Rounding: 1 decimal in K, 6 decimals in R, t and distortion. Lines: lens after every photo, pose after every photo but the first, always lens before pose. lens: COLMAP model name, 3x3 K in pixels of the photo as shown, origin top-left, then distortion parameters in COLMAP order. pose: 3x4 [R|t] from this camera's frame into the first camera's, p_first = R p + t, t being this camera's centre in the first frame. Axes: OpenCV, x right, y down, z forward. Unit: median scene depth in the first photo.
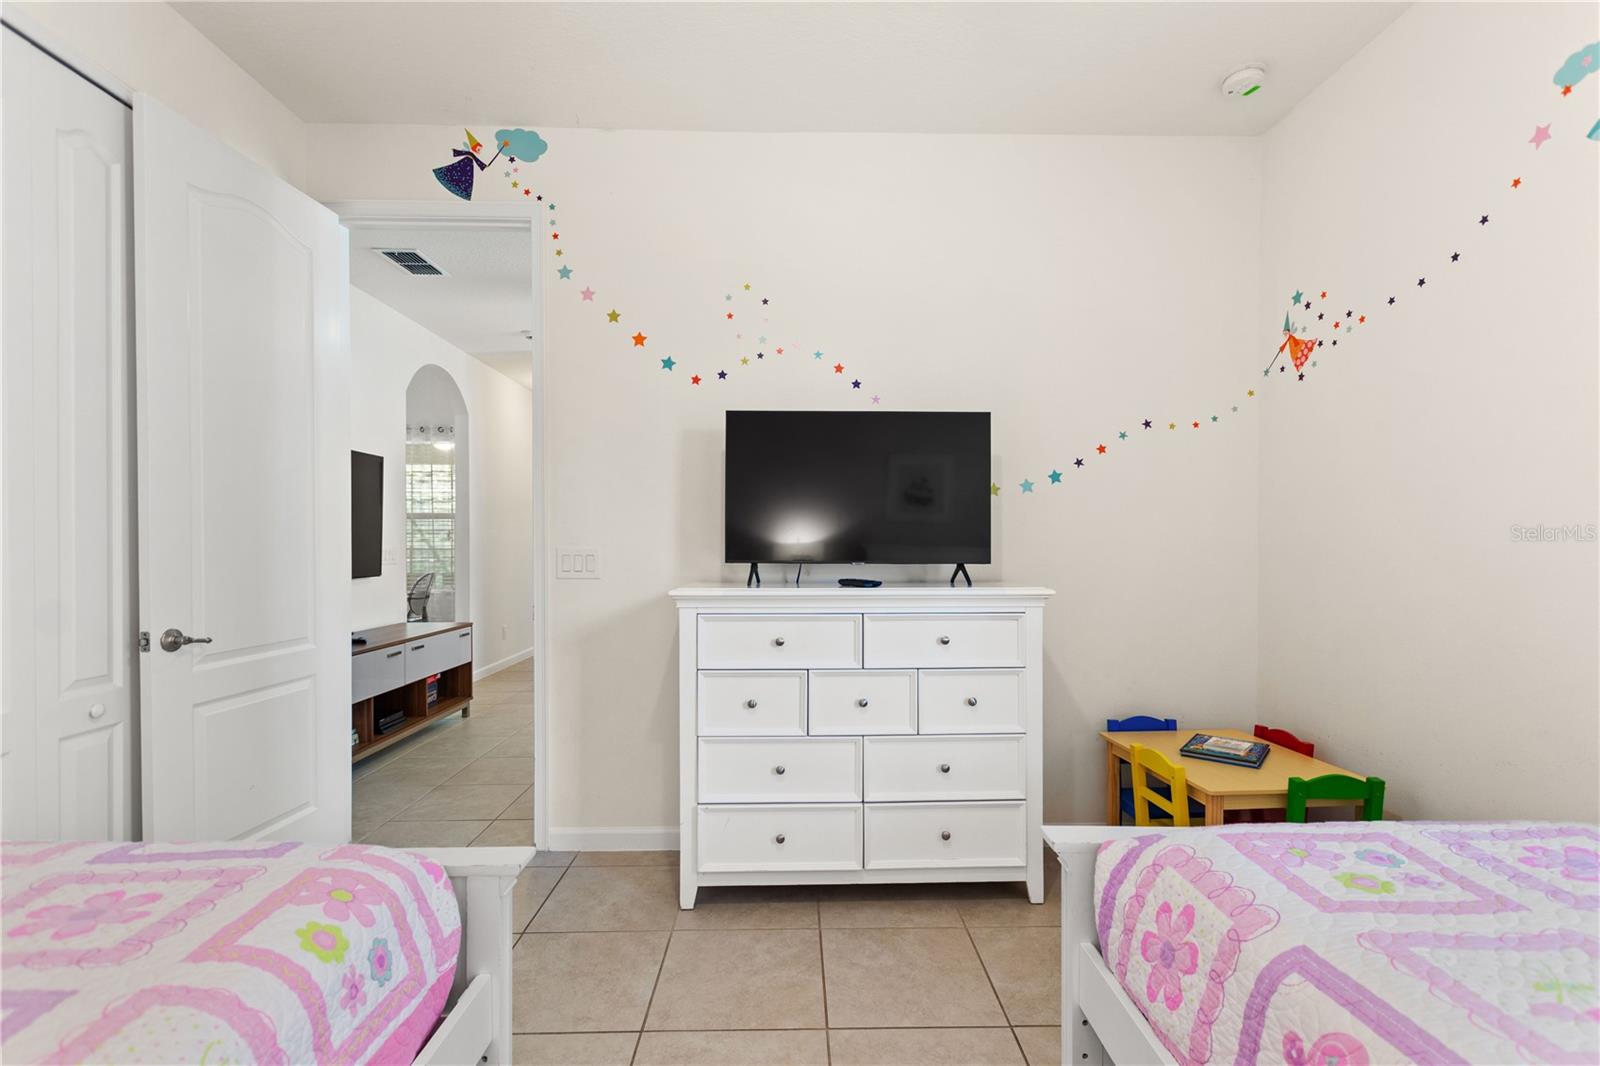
lens RADIAL K [[720.6, 0, 804.5], [0, 720.6, 537.7], [0, 0, 1]] dist [0.003433, -0.001115]
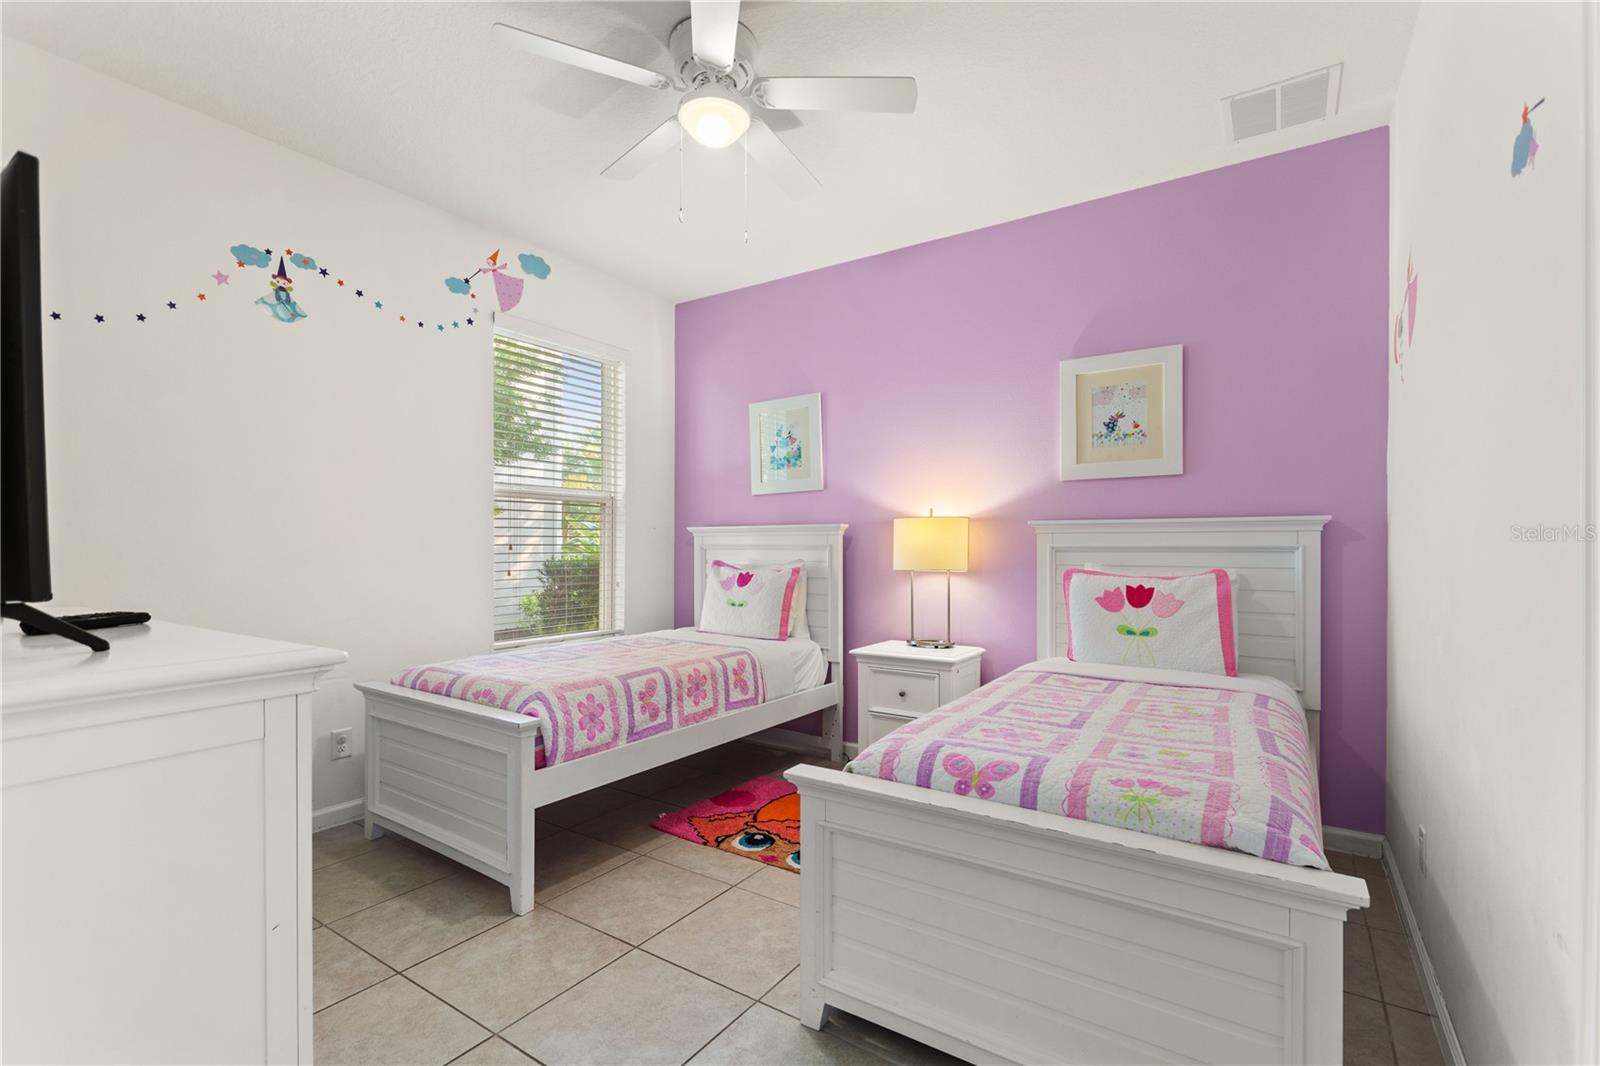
lens RADIAL K [[720.6, 0, 804.5], [0, 720.6, 537.7], [0, 0, 1]] dist [0.003433, -0.001115]
pose [[-0.813122, 0.006155, 0.582061, -1.471561], [-0.004559, 0.999846, -0.016942, 0.021815], [-0.582076, -0.016430, -0.812968, 2.560495]]
